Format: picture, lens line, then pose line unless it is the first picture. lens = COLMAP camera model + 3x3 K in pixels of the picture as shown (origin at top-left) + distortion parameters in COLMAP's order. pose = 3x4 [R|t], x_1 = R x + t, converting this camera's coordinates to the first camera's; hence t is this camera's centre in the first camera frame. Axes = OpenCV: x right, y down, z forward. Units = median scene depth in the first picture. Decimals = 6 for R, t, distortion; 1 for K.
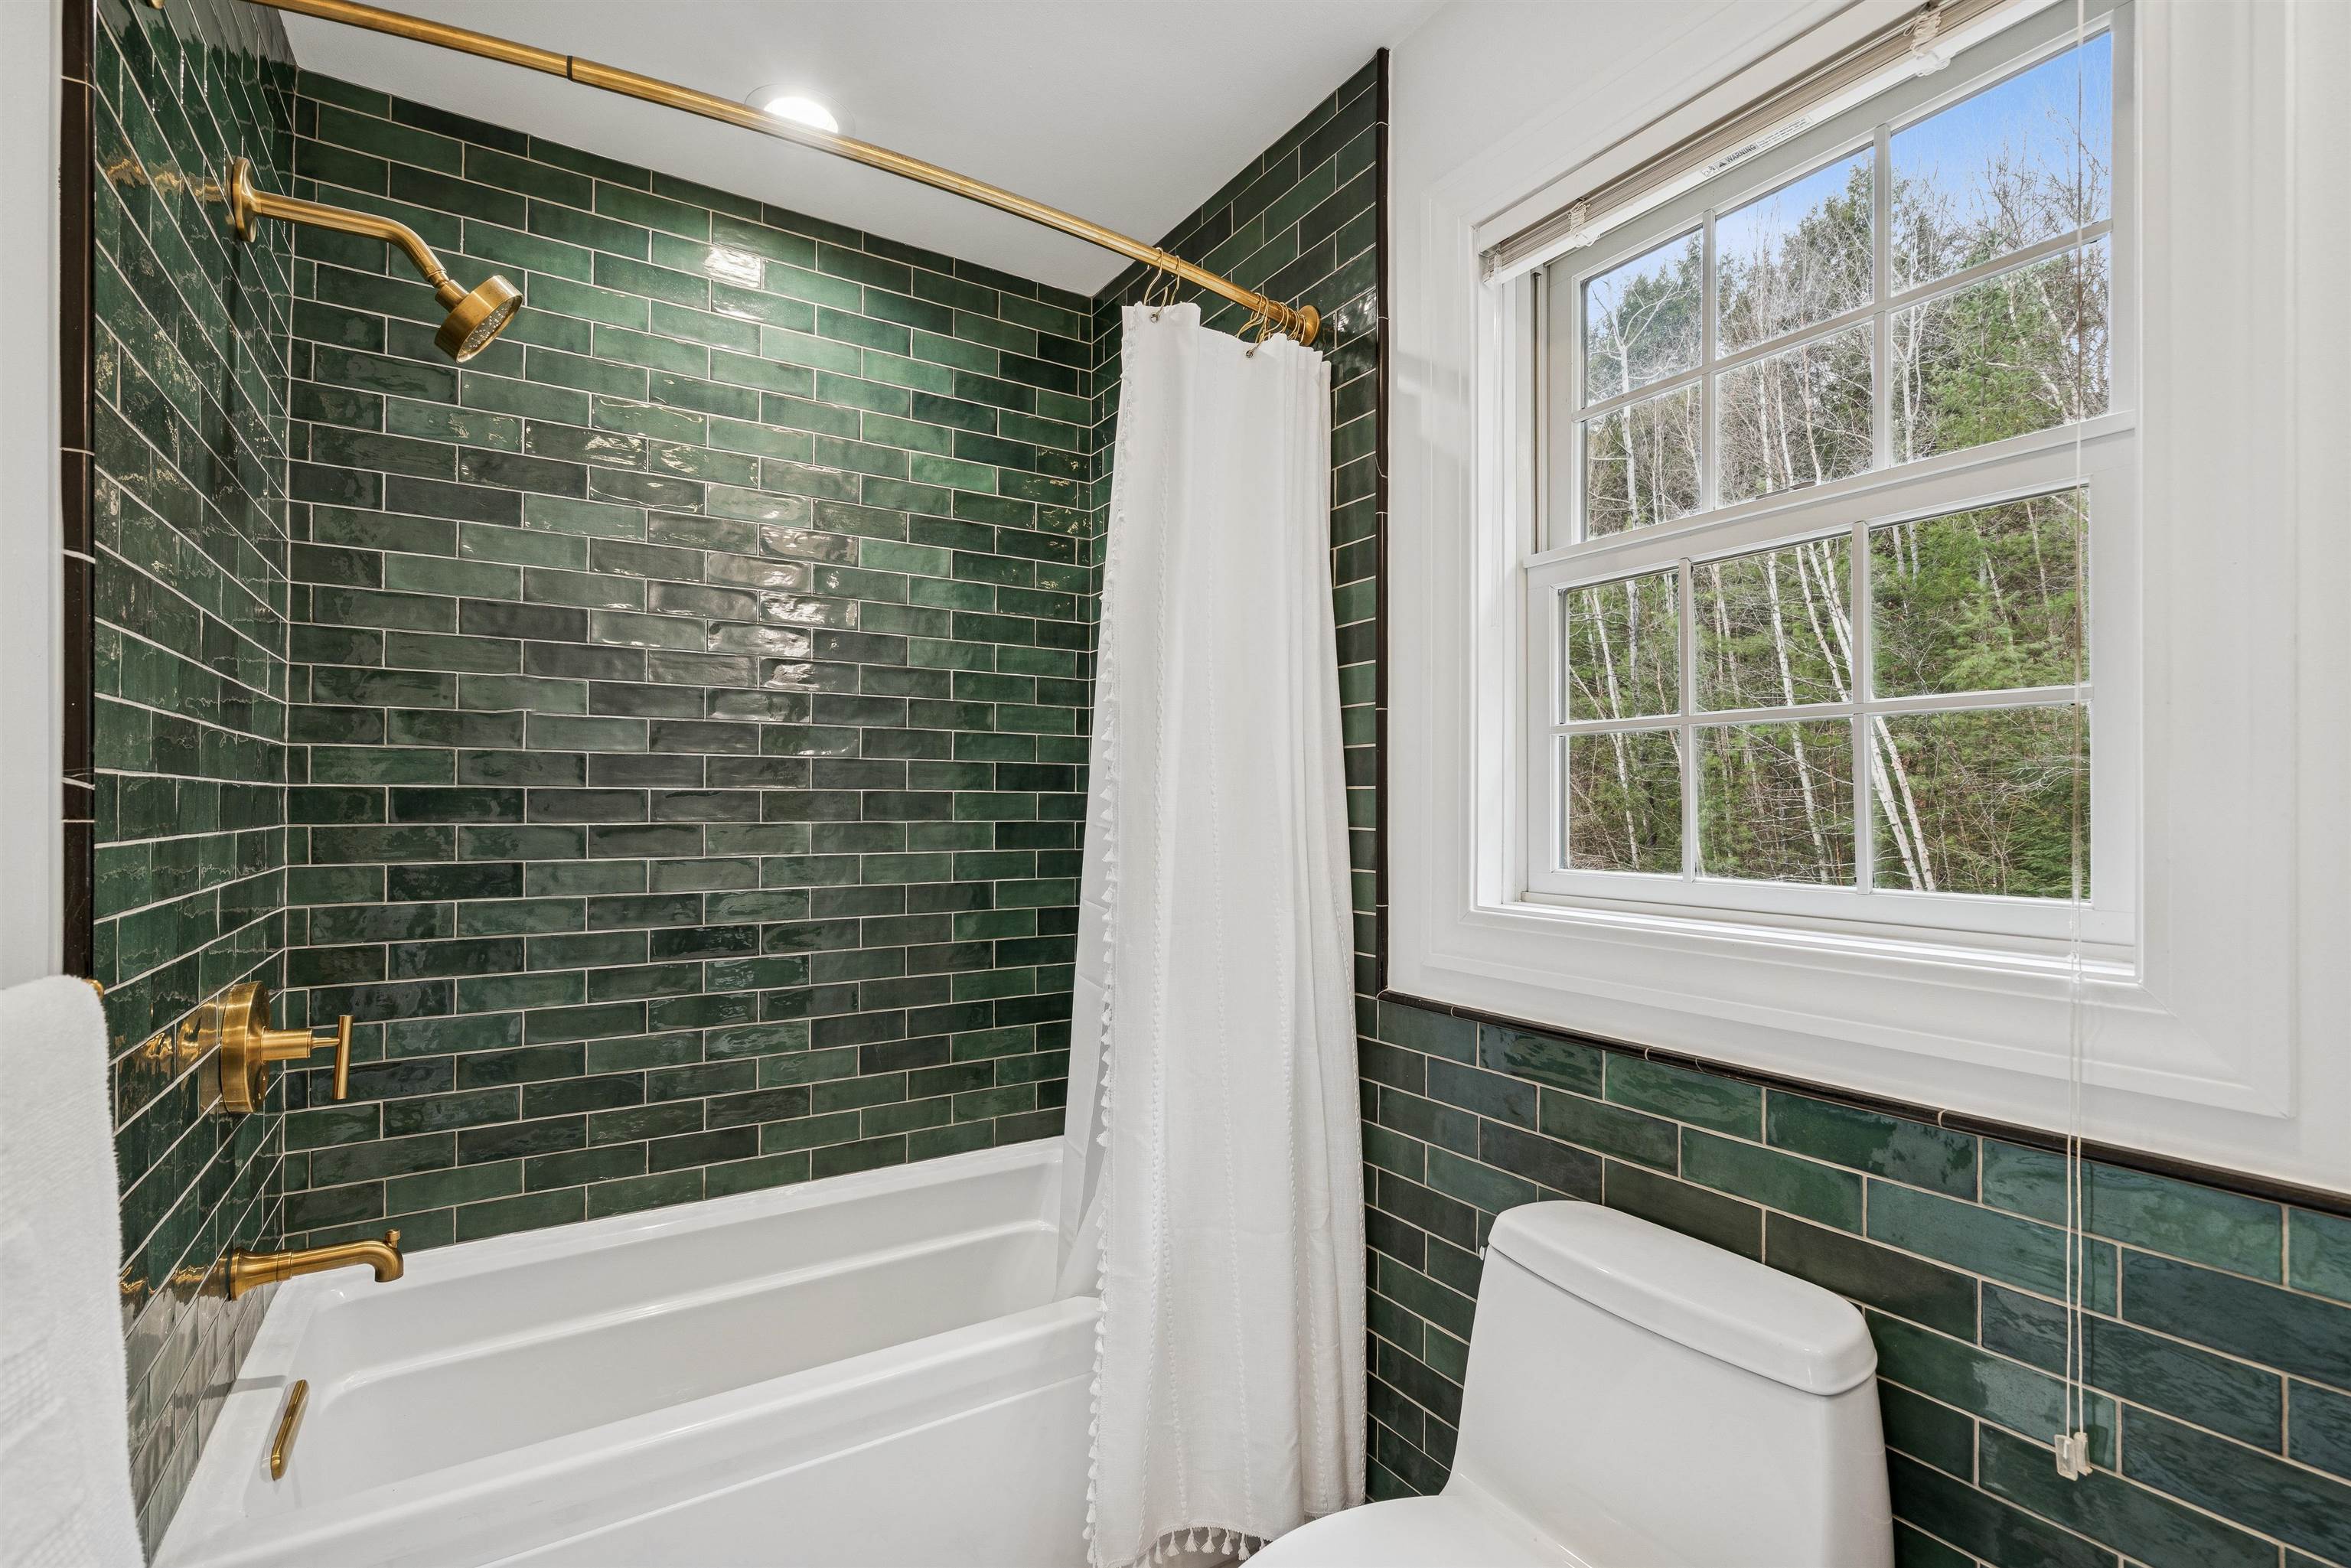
lens RADIAL K [[1062.6, 0, 1164.0], [0, 1062.6, 793.5], [0, 0, 1]] dist [-0.028778, 0.028290]
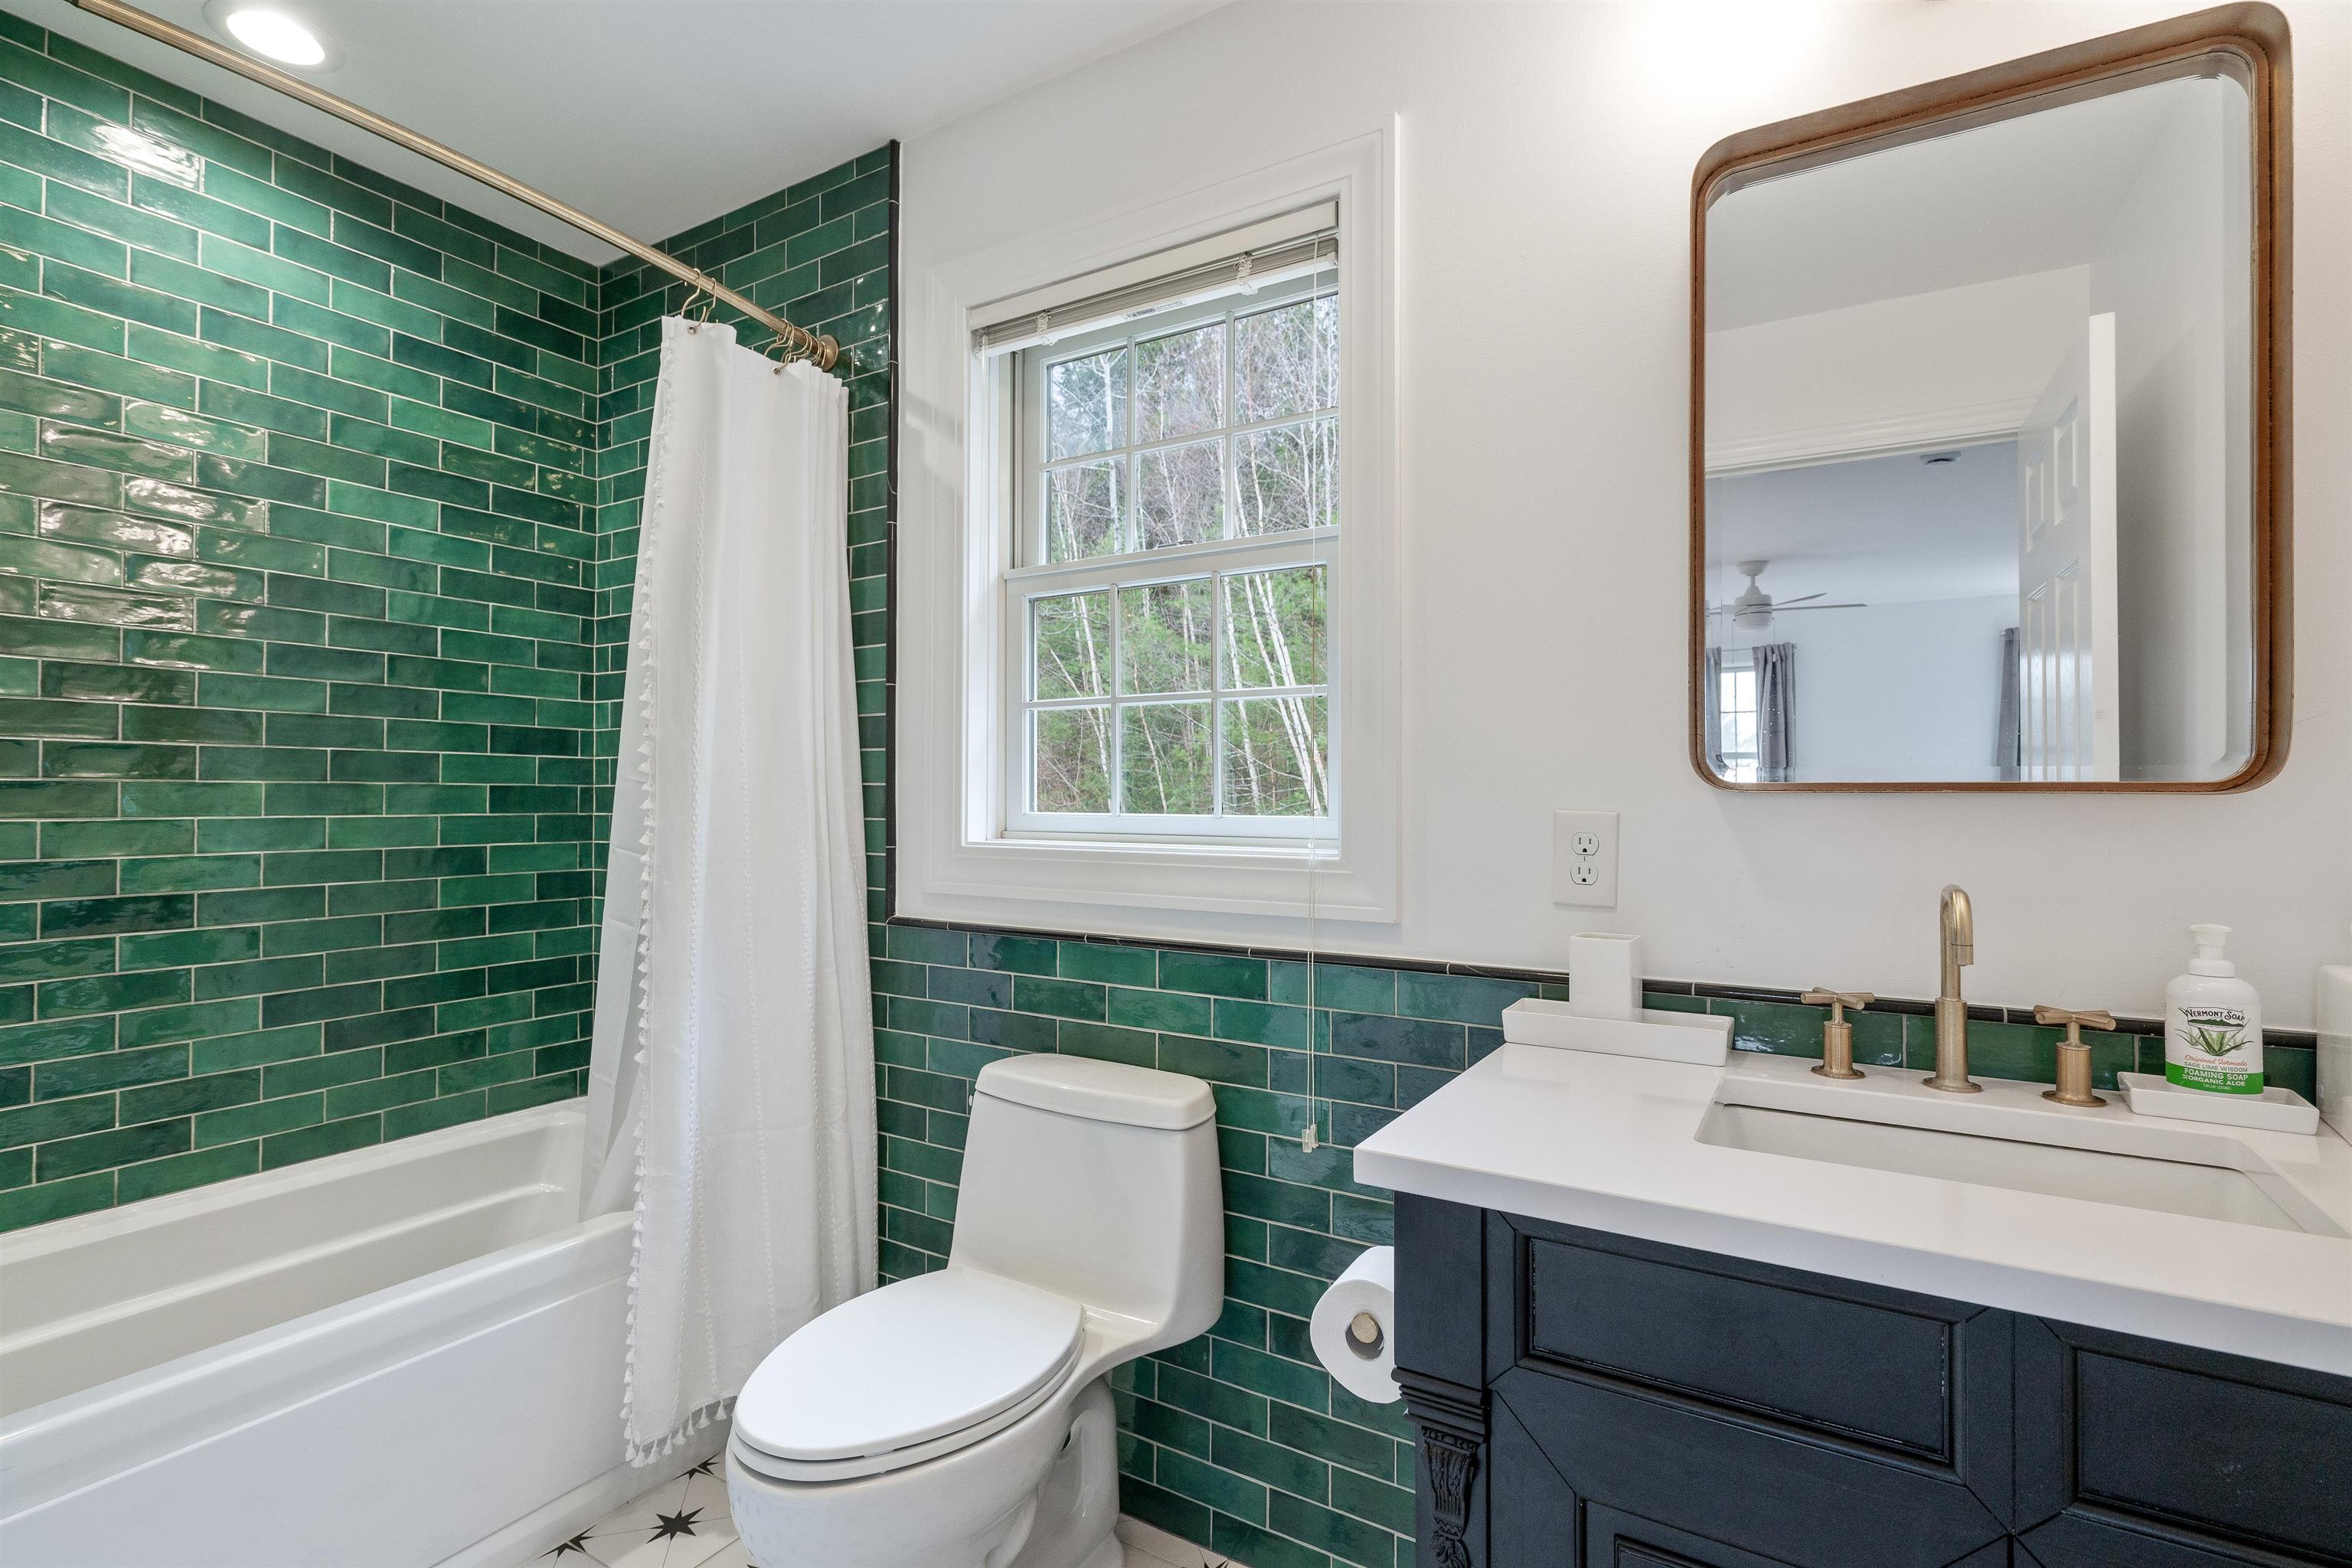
lens RADIAL K [[1093.7, 0, 1176.6], [0, 1093.7, 791.8], [0, 0, 1]] dist [-0.003271, 0.001235]
pose [[0.890445, 0.000584, 0.455090, -0.070266], [-0.003775, 0.999974, 0.006104, 0.033042], [-0.455074, -0.007153, 0.890425, -0.253420]]
